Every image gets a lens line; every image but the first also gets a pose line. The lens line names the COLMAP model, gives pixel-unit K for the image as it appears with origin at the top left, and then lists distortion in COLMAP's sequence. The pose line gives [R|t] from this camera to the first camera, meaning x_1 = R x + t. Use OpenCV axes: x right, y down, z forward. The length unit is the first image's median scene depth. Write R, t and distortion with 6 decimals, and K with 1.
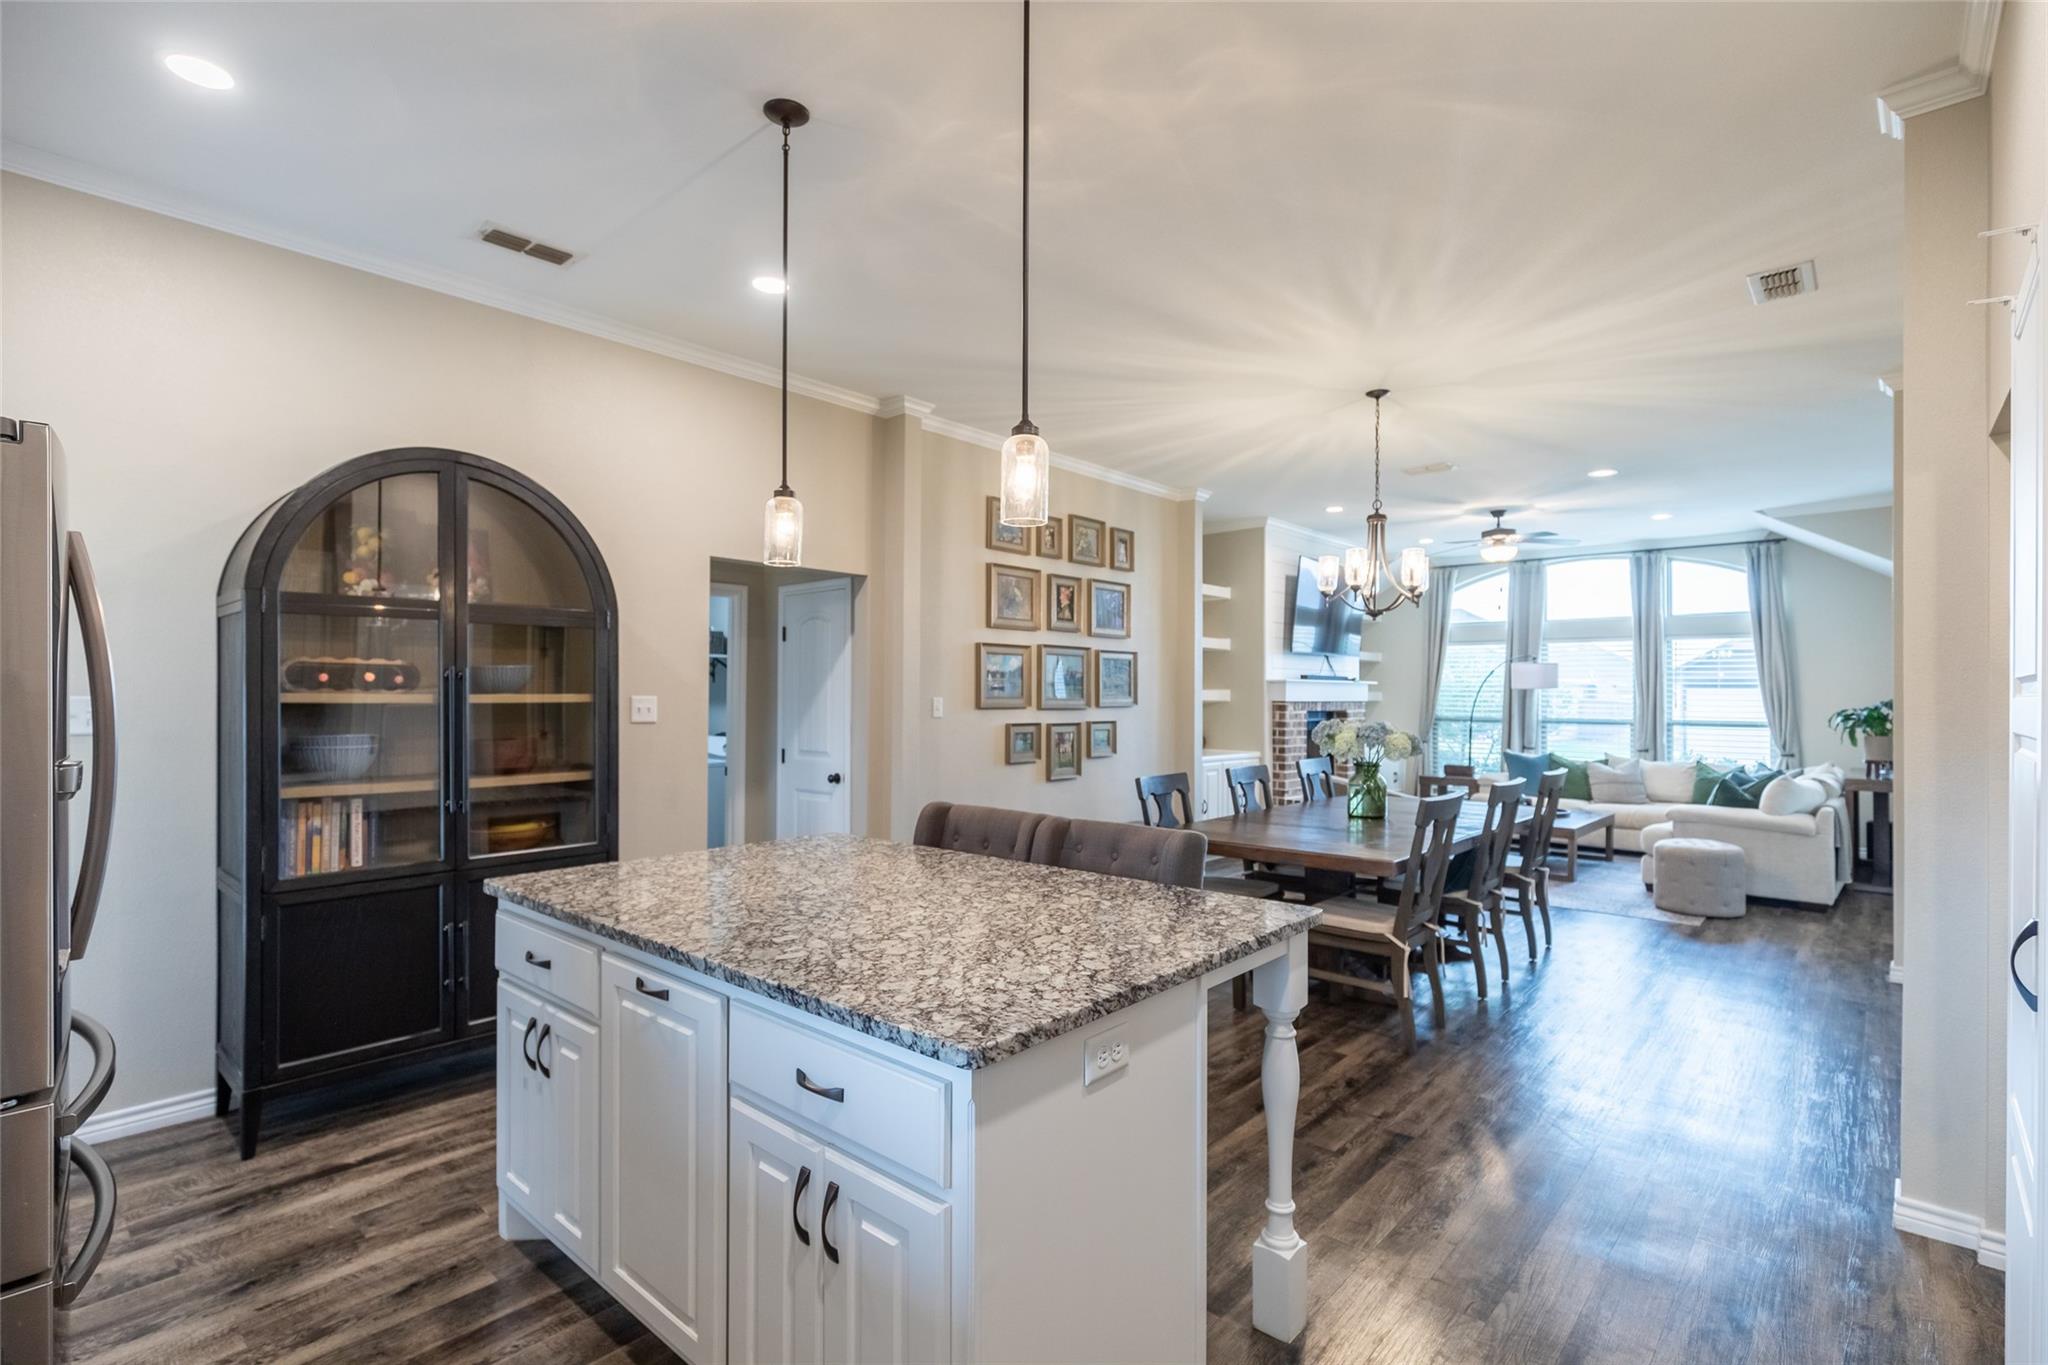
lens RADIAL K [[996.6, 0, 1016.6], [0, 996.6, 680.4], [0, 0, 1]] dist [-0.003676, -0.003153]
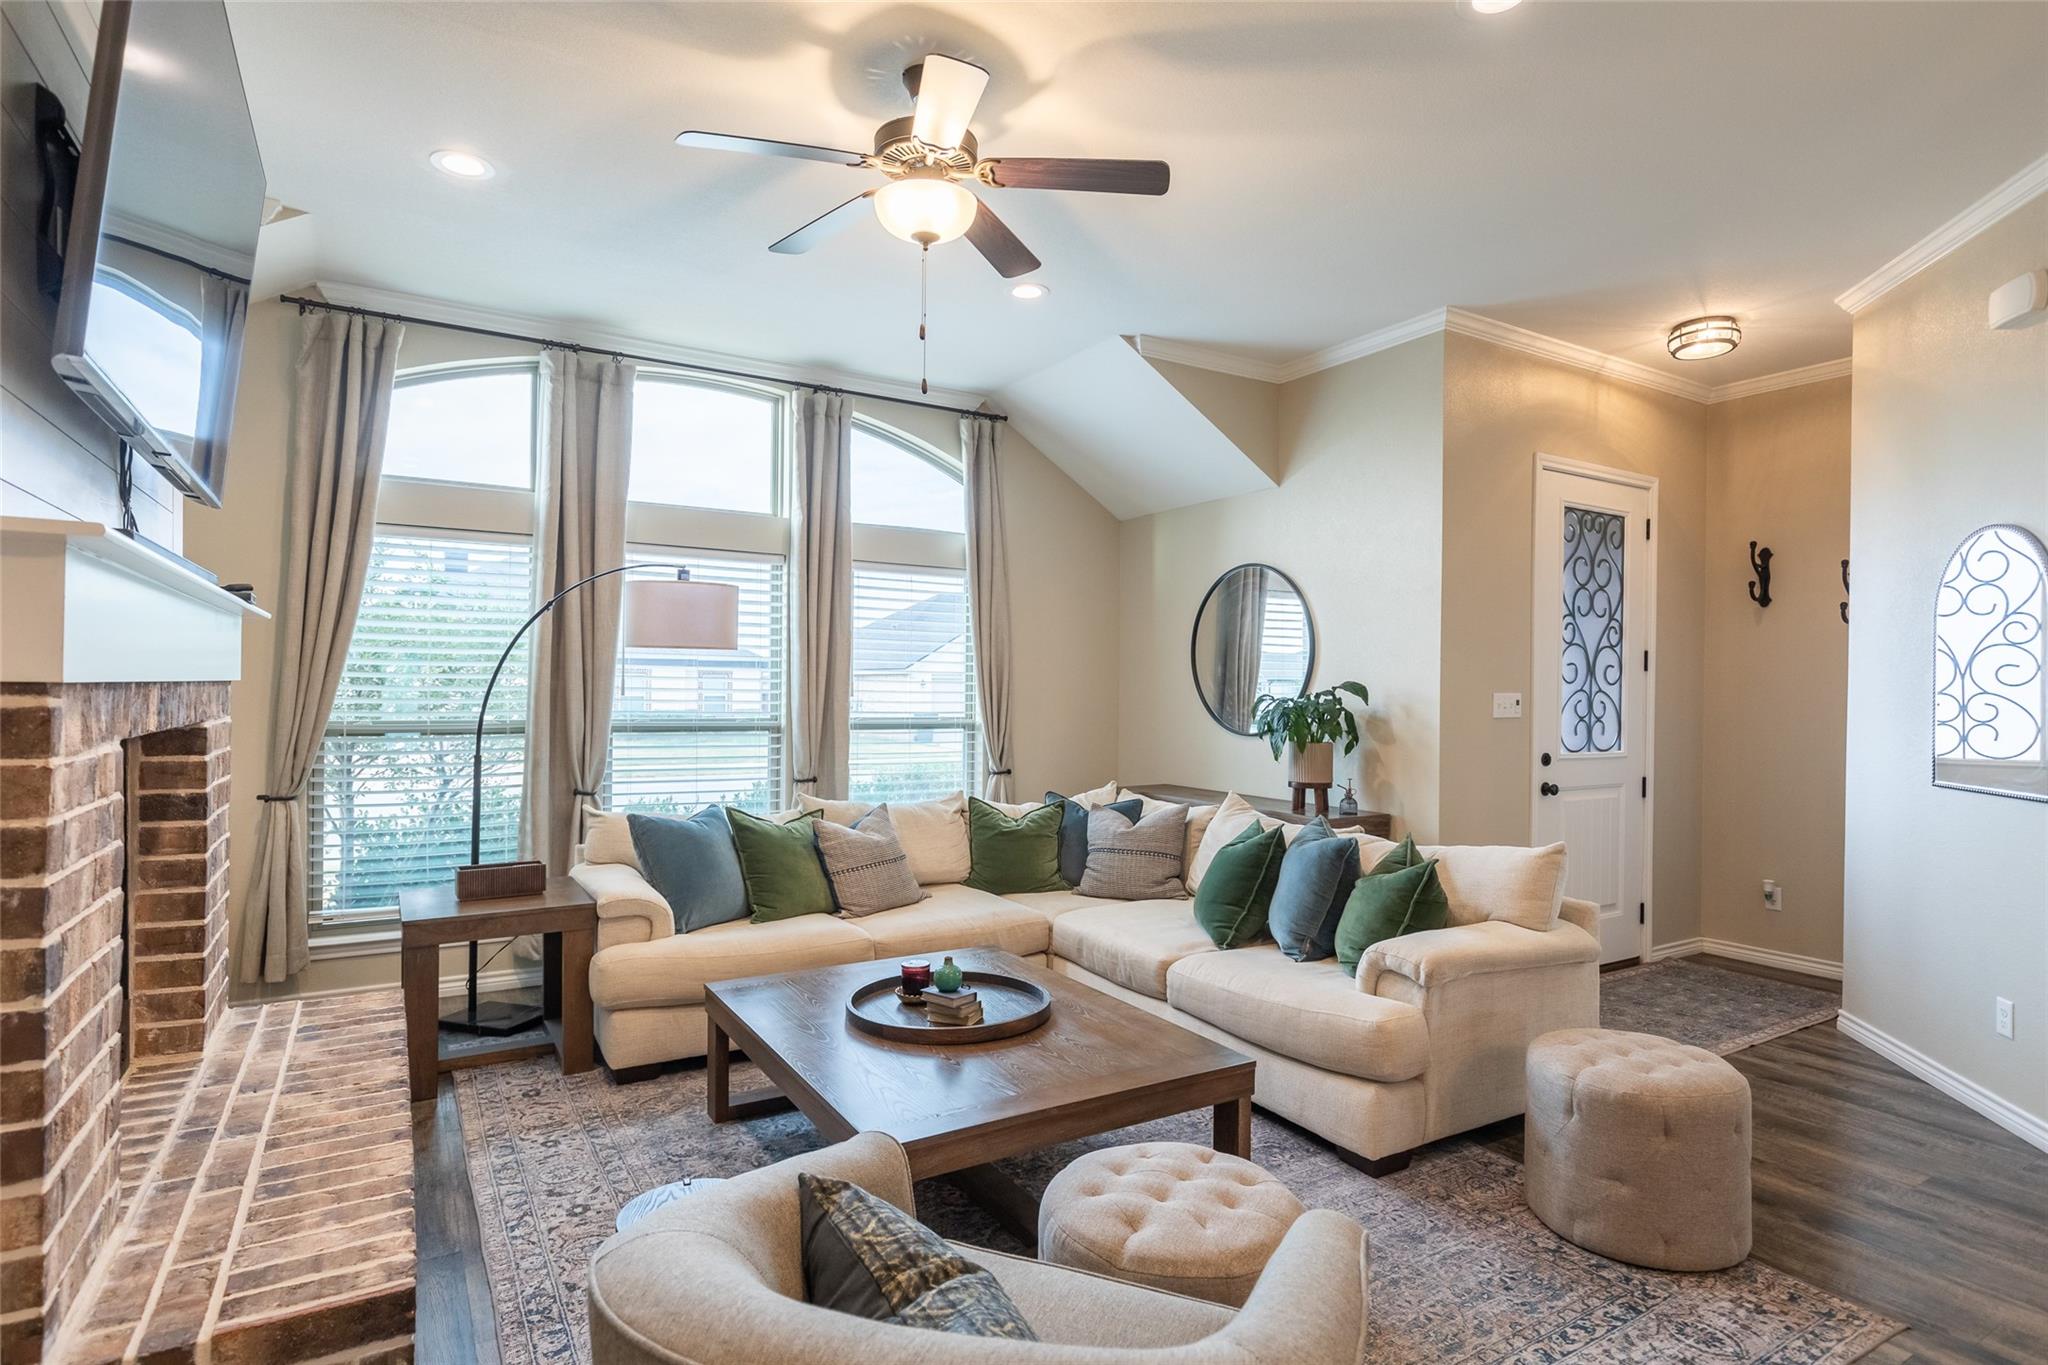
lens RADIAL K [[1048.2, 0, 1042.5], [0, 1048.2, 680.7], [0, 0, 1]] dist [0.002551, -0.001096]
pose [[0.277922, 0.003222, 0.960598, 0.165206], [-0.022917, 0.999732, 0.003277, 0.016660], [-0.960330, -0.022924, 0.277922, 0.820333]]
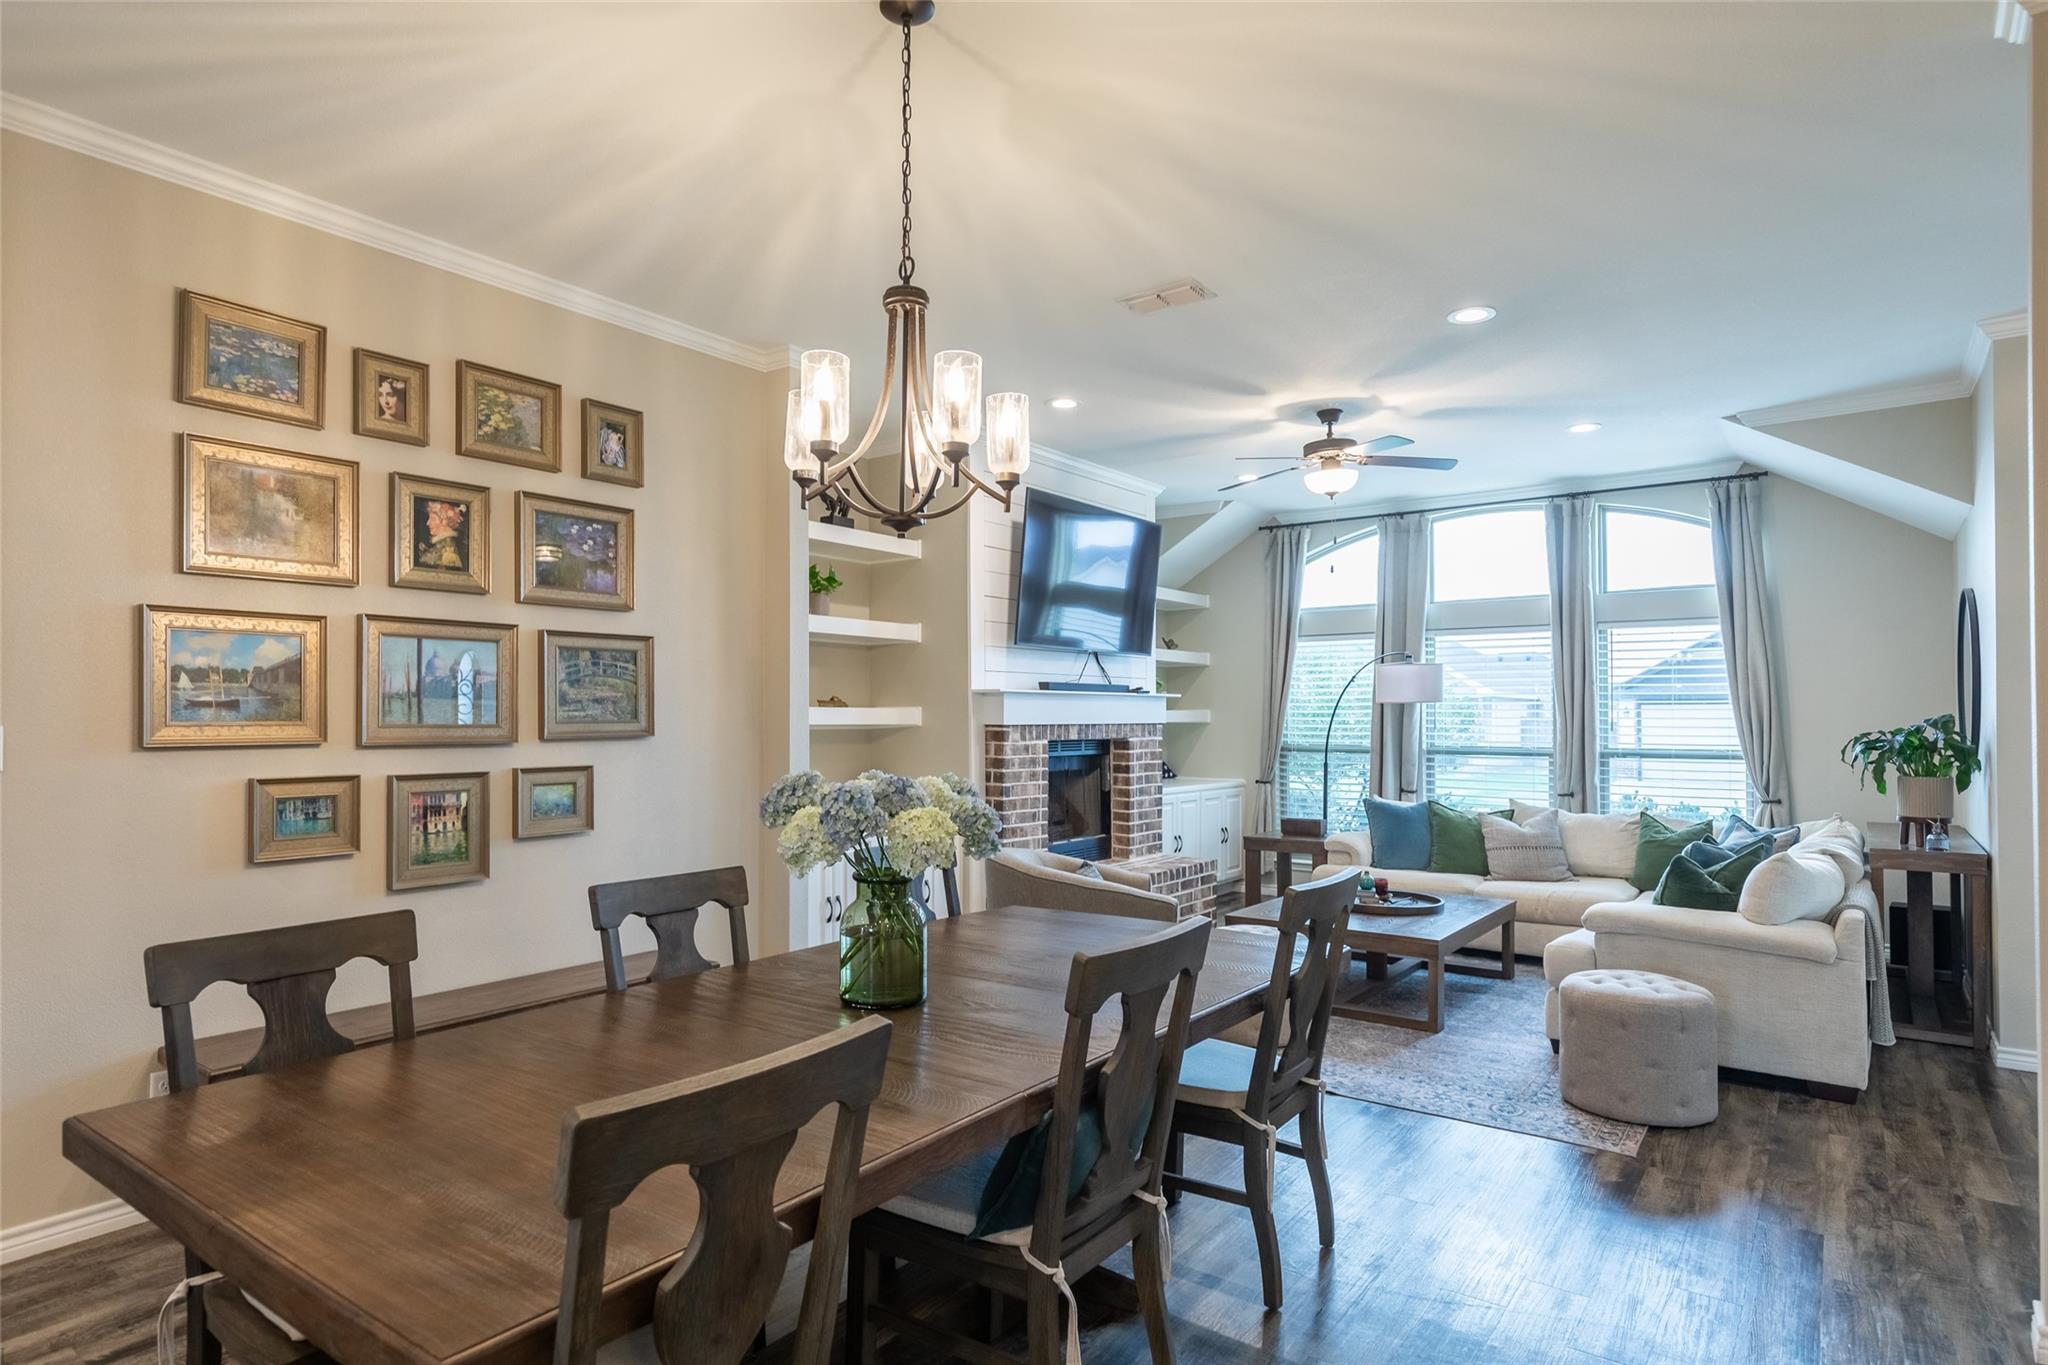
lens RADIAL K [[1149.9, 0, 1037.8], [0, 1149.9, 698.0], [0, 0, 1]] dist [0.006609, 0.001750]
pose [[0.994180, -0.005277, 0.107603, 0.214266], [0.005489, 0.999984, -0.001680, 0.005413], [-0.107593, 0.002261, 0.994192, 0.297078]]
